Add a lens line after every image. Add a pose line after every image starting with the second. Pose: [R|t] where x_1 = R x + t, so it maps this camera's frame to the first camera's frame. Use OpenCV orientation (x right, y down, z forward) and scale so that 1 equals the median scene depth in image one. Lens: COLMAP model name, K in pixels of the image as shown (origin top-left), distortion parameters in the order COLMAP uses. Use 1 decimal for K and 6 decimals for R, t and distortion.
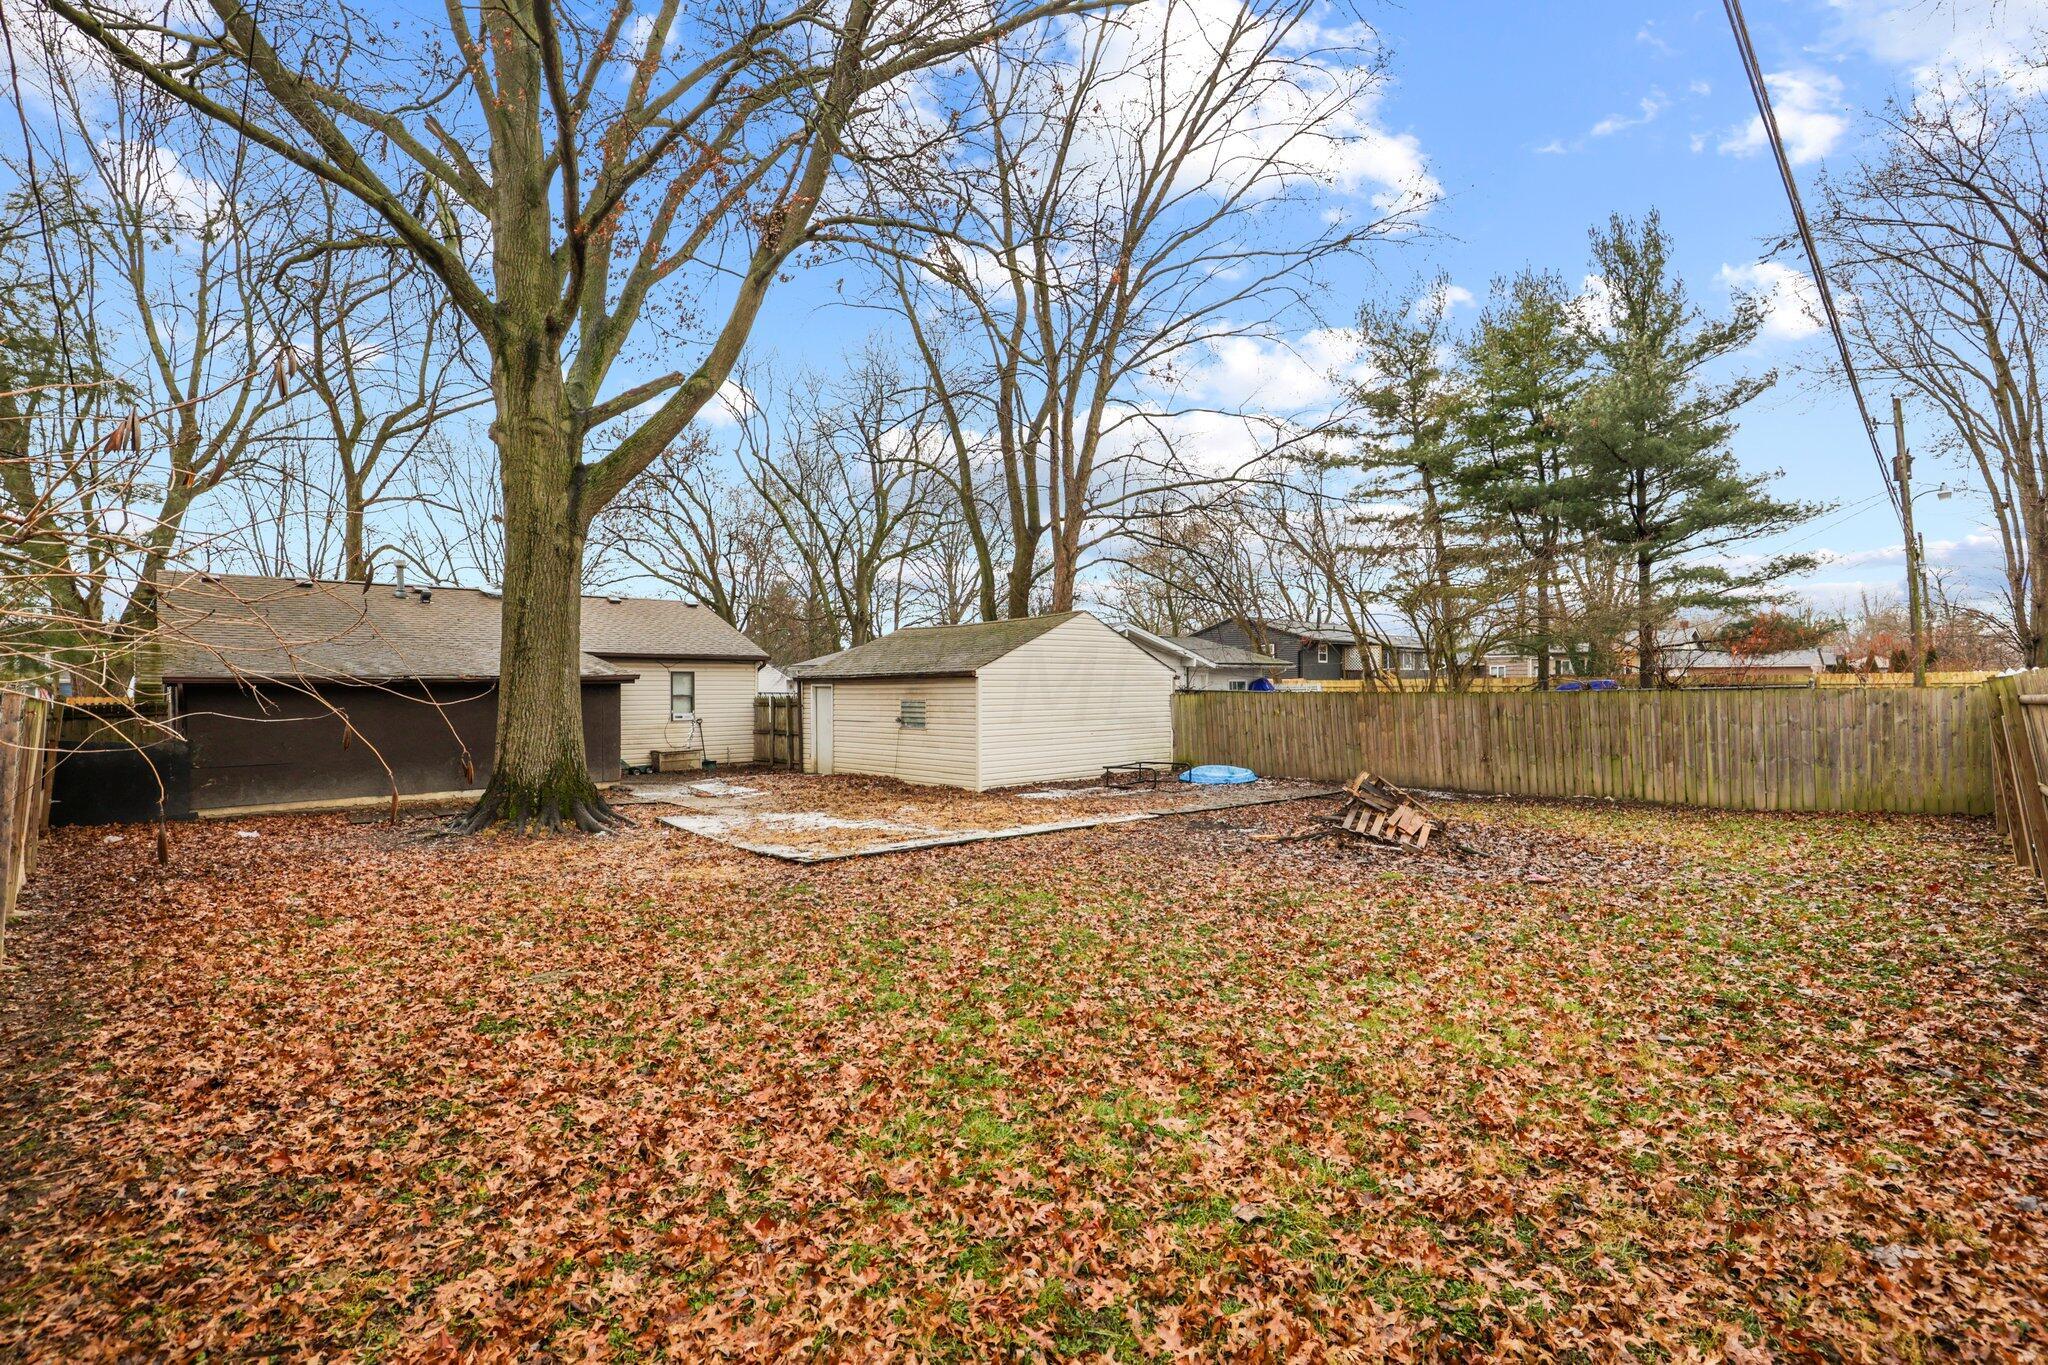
lens RADIAL K [[940.3, 0, 1025.1], [0, 940.3, 691.2], [0, 0, 1]] dist [-0.005389, -0.000140]
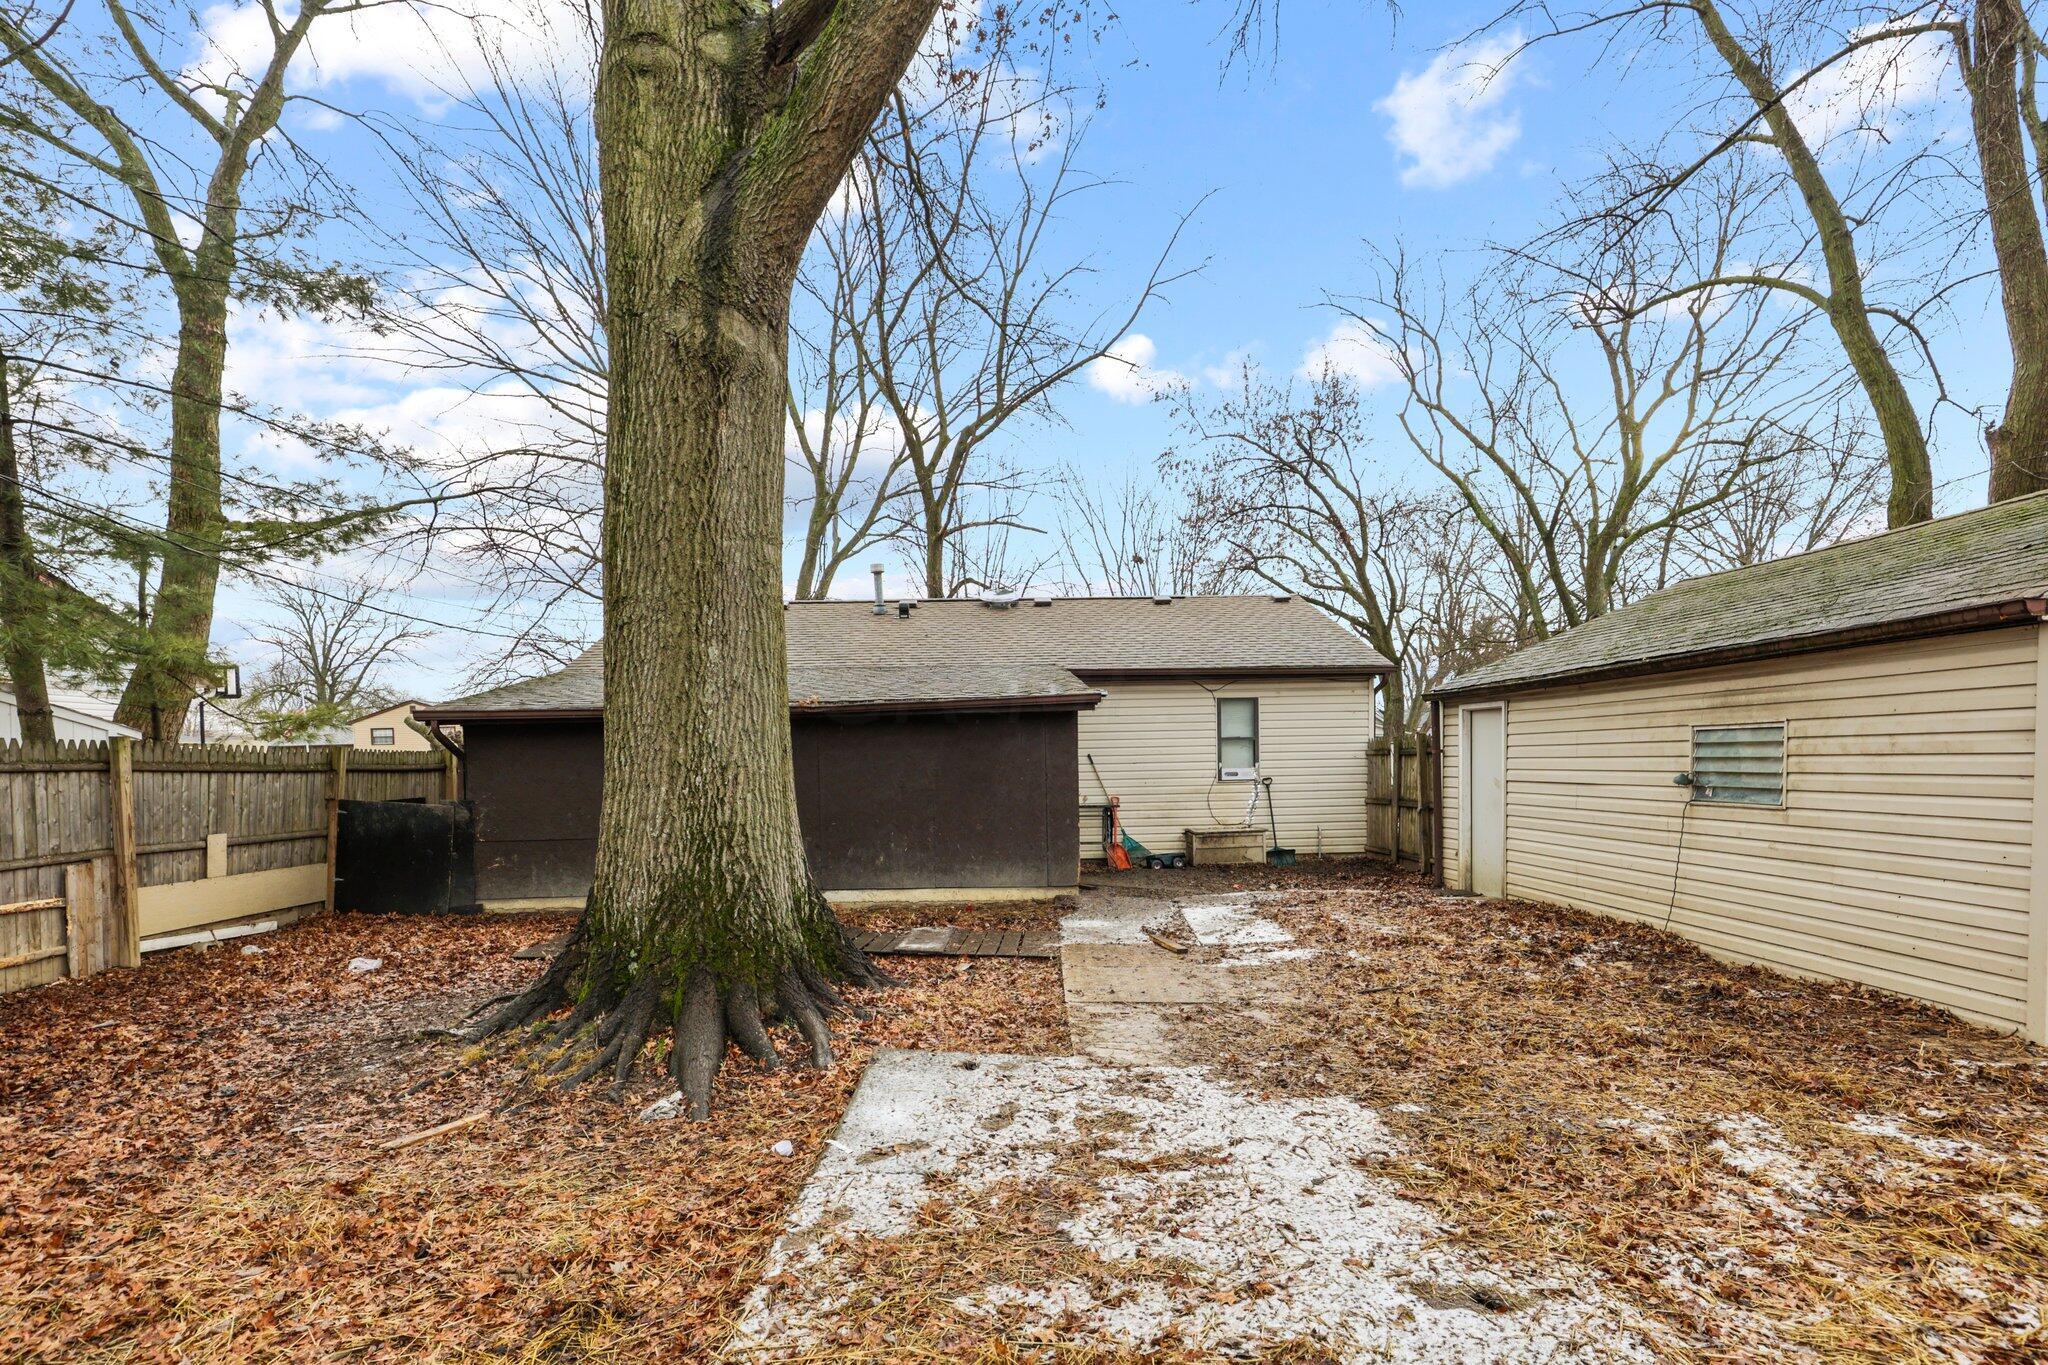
lens RADIAL K [[940.3, 0, 1024.9], [0, 940.3, 788.3], [0, 0, 1]] dist [-0.005389, -0.000140]
pose [[0.748874, 0.011646, -0.662610, -0.070306], [0.013053, 0.999392, 0.032317, 0.015310], [0.662584, -0.032851, 0.748267, 0.459813]]
